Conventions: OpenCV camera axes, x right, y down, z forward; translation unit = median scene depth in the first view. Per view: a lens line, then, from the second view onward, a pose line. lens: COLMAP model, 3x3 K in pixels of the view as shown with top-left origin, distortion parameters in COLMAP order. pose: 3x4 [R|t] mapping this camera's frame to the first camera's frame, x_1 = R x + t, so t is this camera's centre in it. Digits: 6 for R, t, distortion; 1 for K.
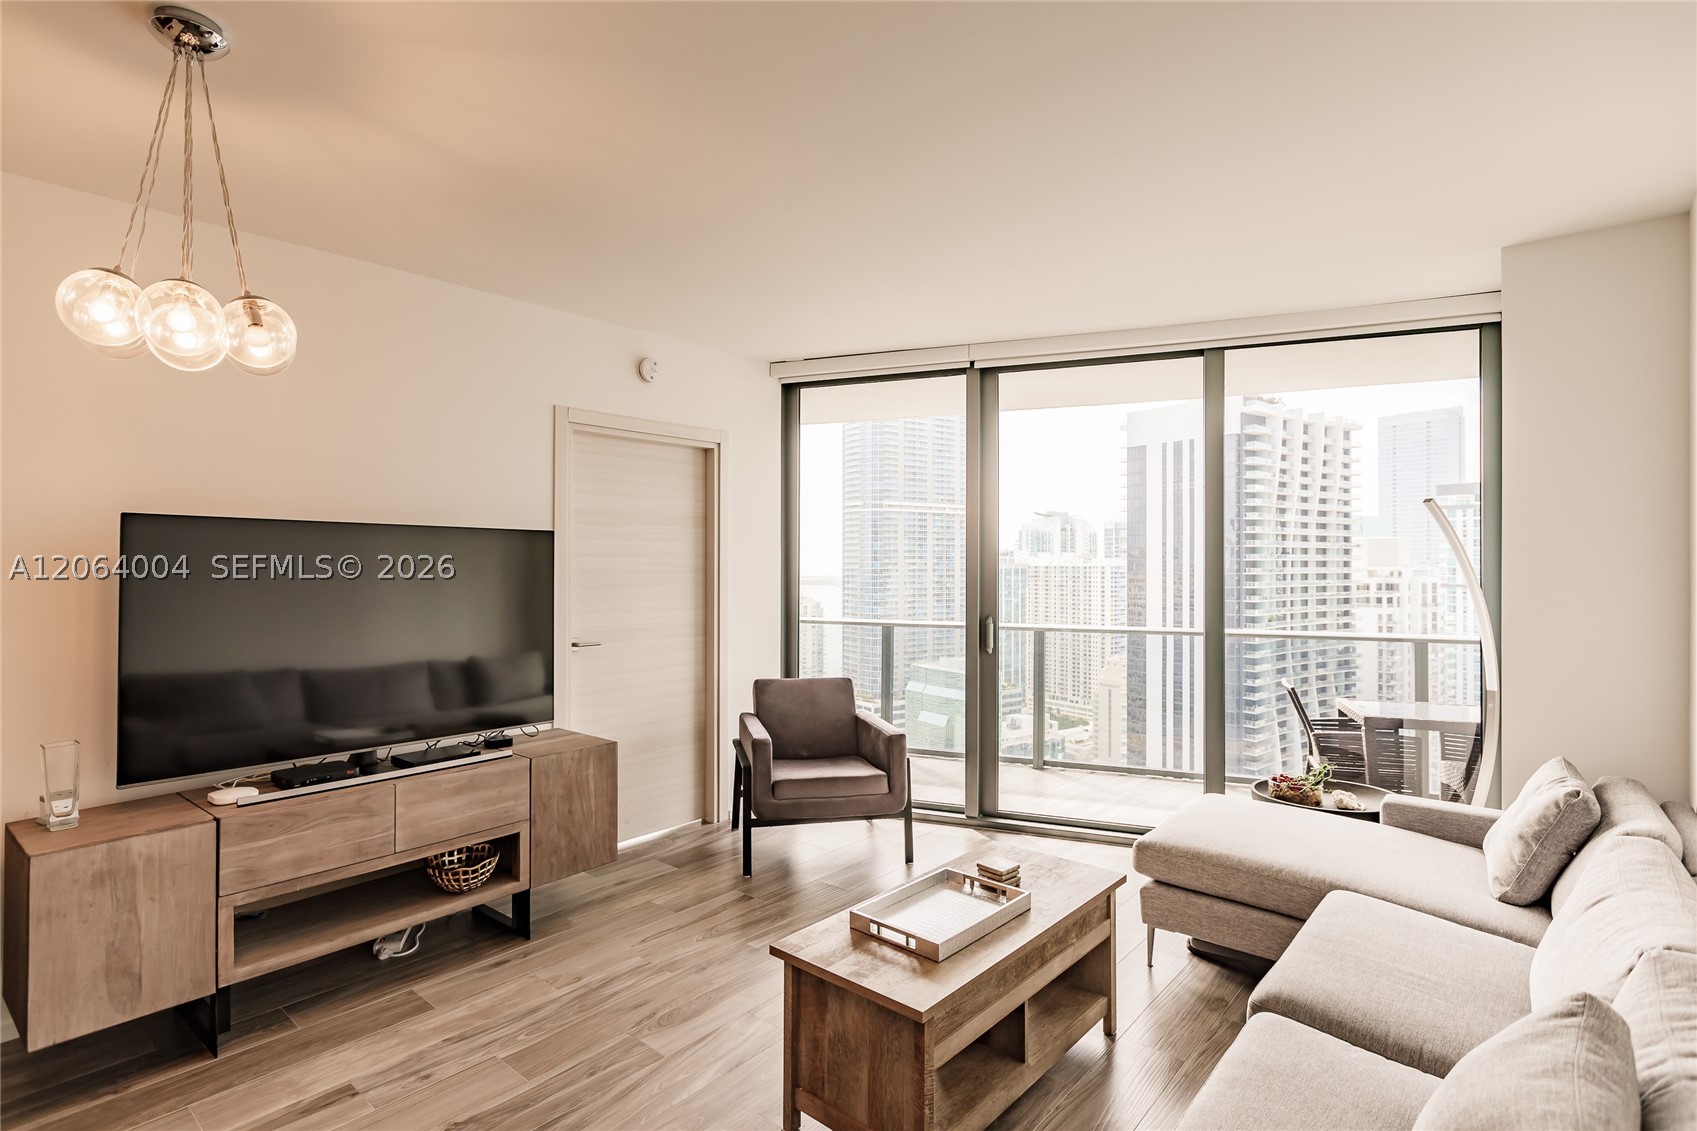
lens RADIAL K [[835.3, 0, 841.0], [0, 835.3, 559.8], [0, 0, 1]] dist [0.001871, 0.000218]
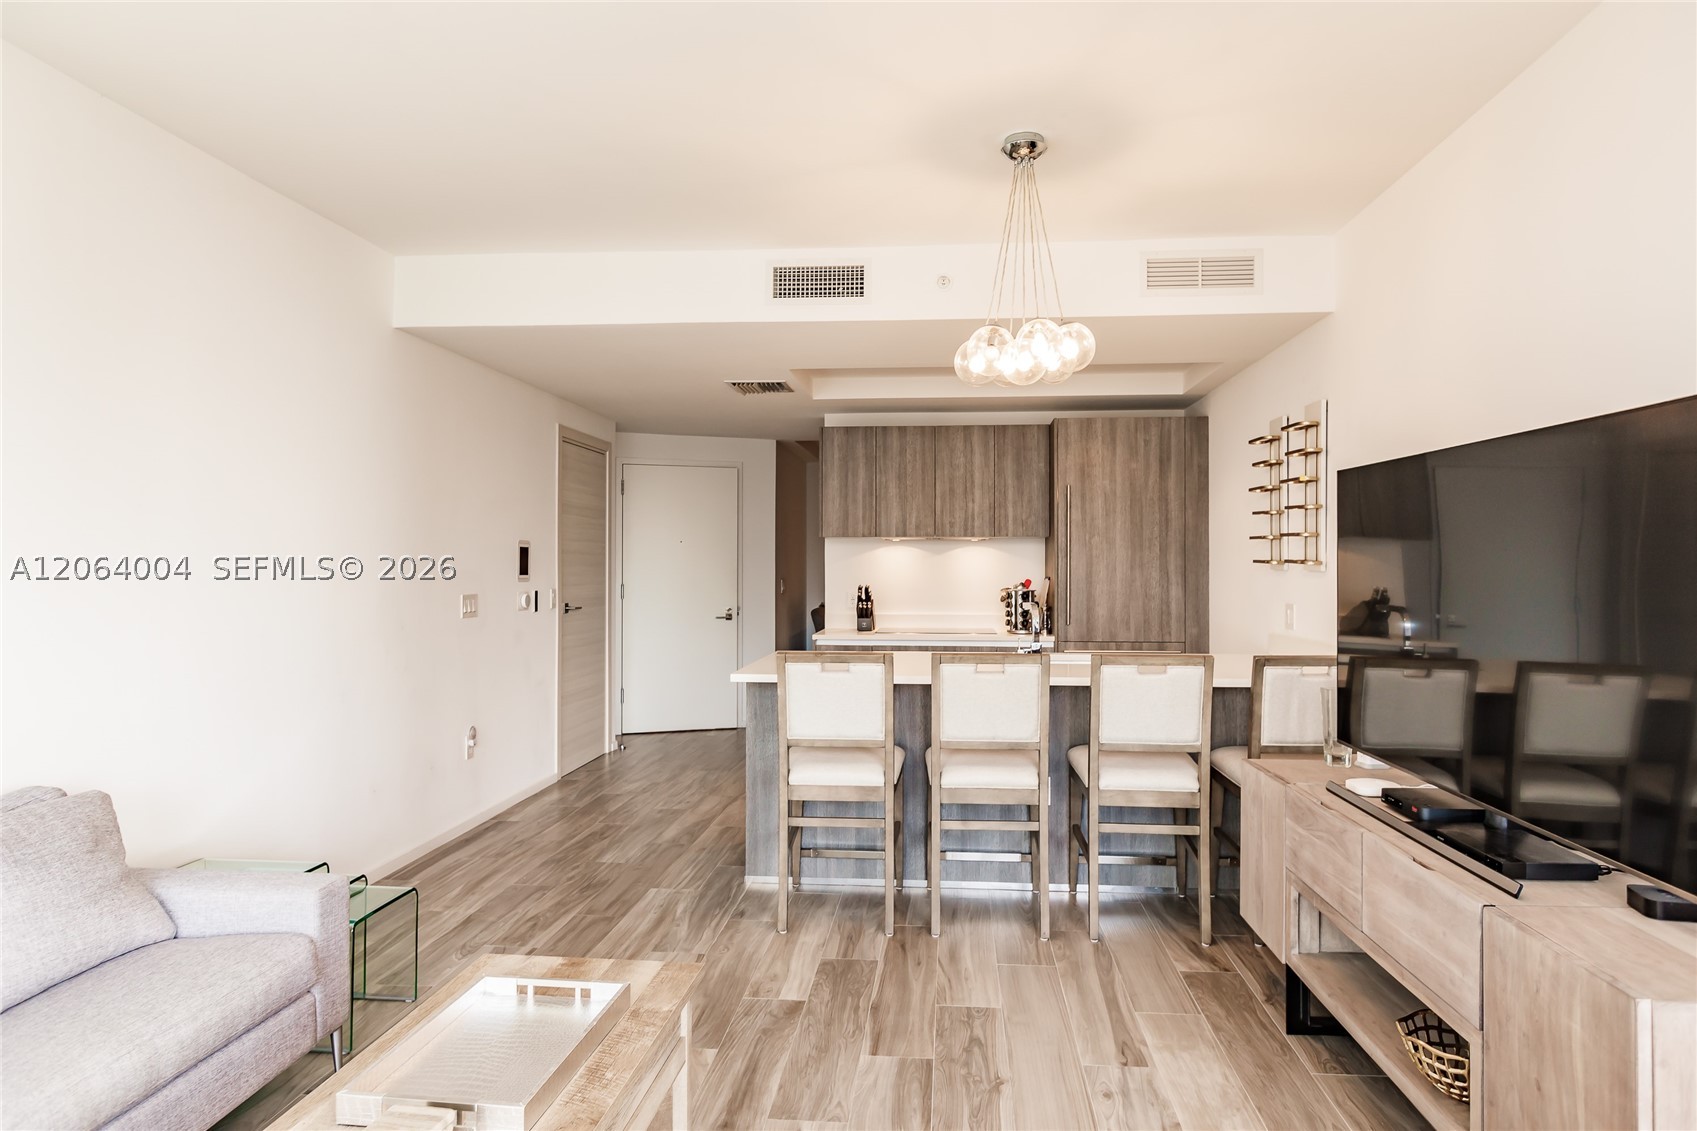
lens RADIAL K [[999.9, 0, 872.1], [0, 999.9, 566.9], [0, 0, 1]] dist [0.000077, -0.000418]
pose [[-0.807901, -0.004663, -0.589299, 0.159820], [-0.003048, 0.999988, -0.003733, 0.034220], [0.589310, -0.001220, -0.807906, 0.839826]]
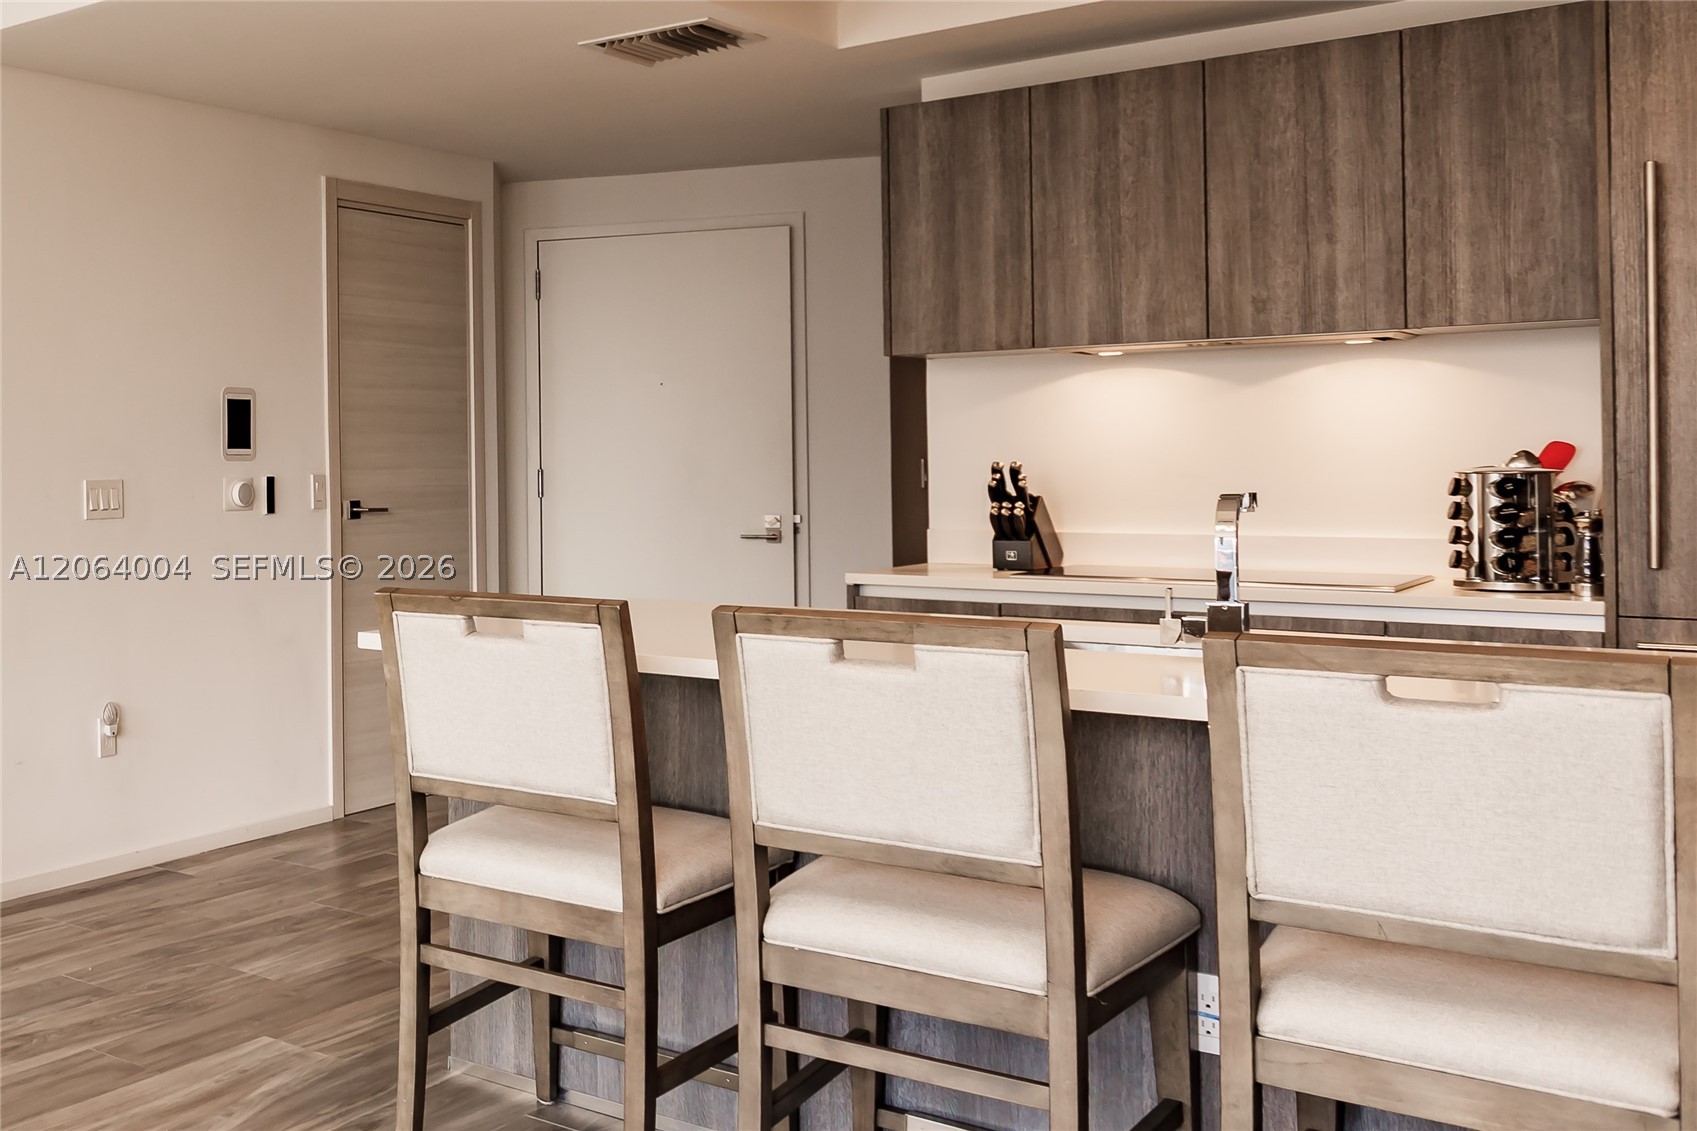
lens RADIAL K [[1756.7, 0, 848.1], [0, 1756.7, 517.6], [0, 0, 1]] dist [-0.009031, -0.012521]
pose [[-0.988260, 0.008370, 0.152551, -0.611048], [0.007878, 0.999962, -0.003828, 0.083544], [-0.152577, -0.002581, -0.988288, 0.764334]]
